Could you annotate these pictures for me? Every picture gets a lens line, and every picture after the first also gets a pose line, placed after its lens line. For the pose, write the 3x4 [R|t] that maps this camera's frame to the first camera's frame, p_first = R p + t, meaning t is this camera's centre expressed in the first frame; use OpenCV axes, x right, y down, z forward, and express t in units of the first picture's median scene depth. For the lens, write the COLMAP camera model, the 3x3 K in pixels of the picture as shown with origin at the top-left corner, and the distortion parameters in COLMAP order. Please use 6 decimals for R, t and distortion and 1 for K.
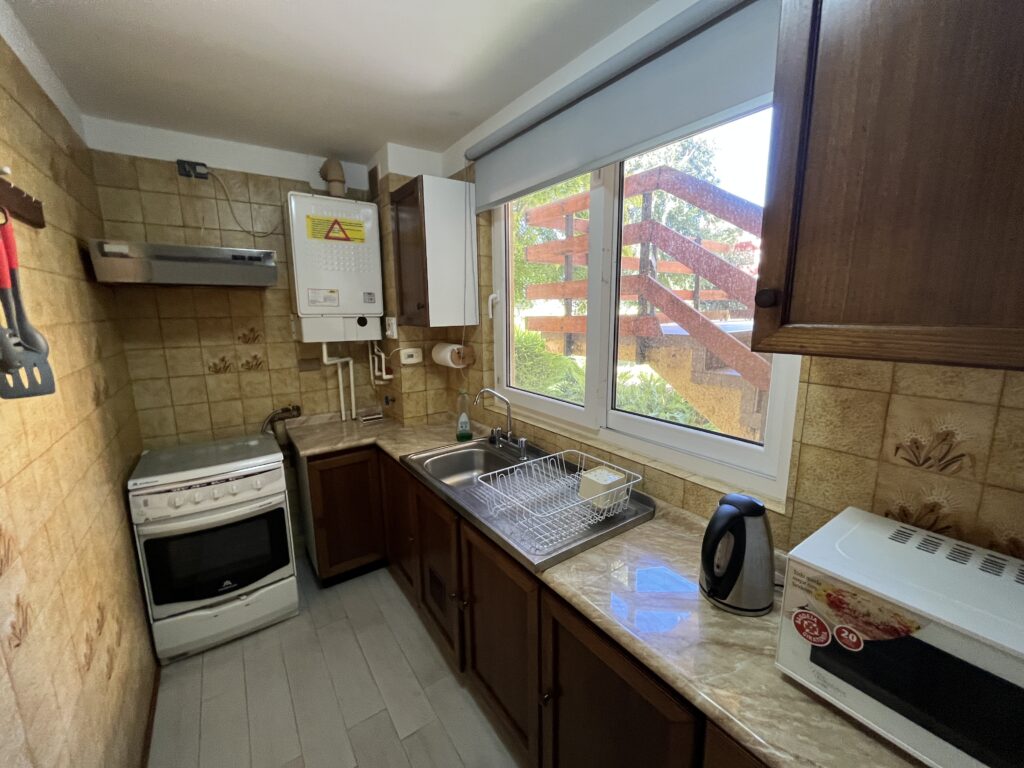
lens RADIAL K [[414.7, 0, 513.1], [0, 414.7, 382.2], [0, 0, 1]] dist [-0.003024, -0.000222]
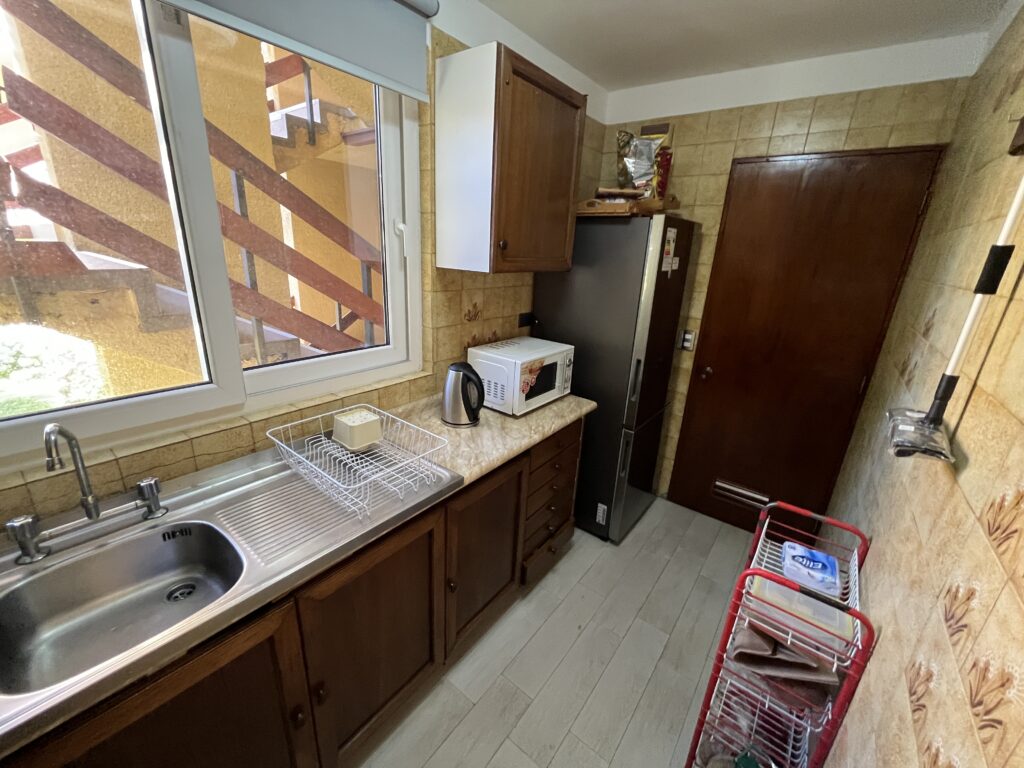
lens RADIAL K [[414.7, 0, 512.2], [0, 414.7, 381.6], [0, 0, 1]] dist [-0.003024, -0.000222]
pose [[-0.291701, -0.305436, 0.906432, -0.739194], [0.119420, 0.928602, 0.351337, -0.154421], [-0.949025, 0.210732, -0.234399, 0.834047]]
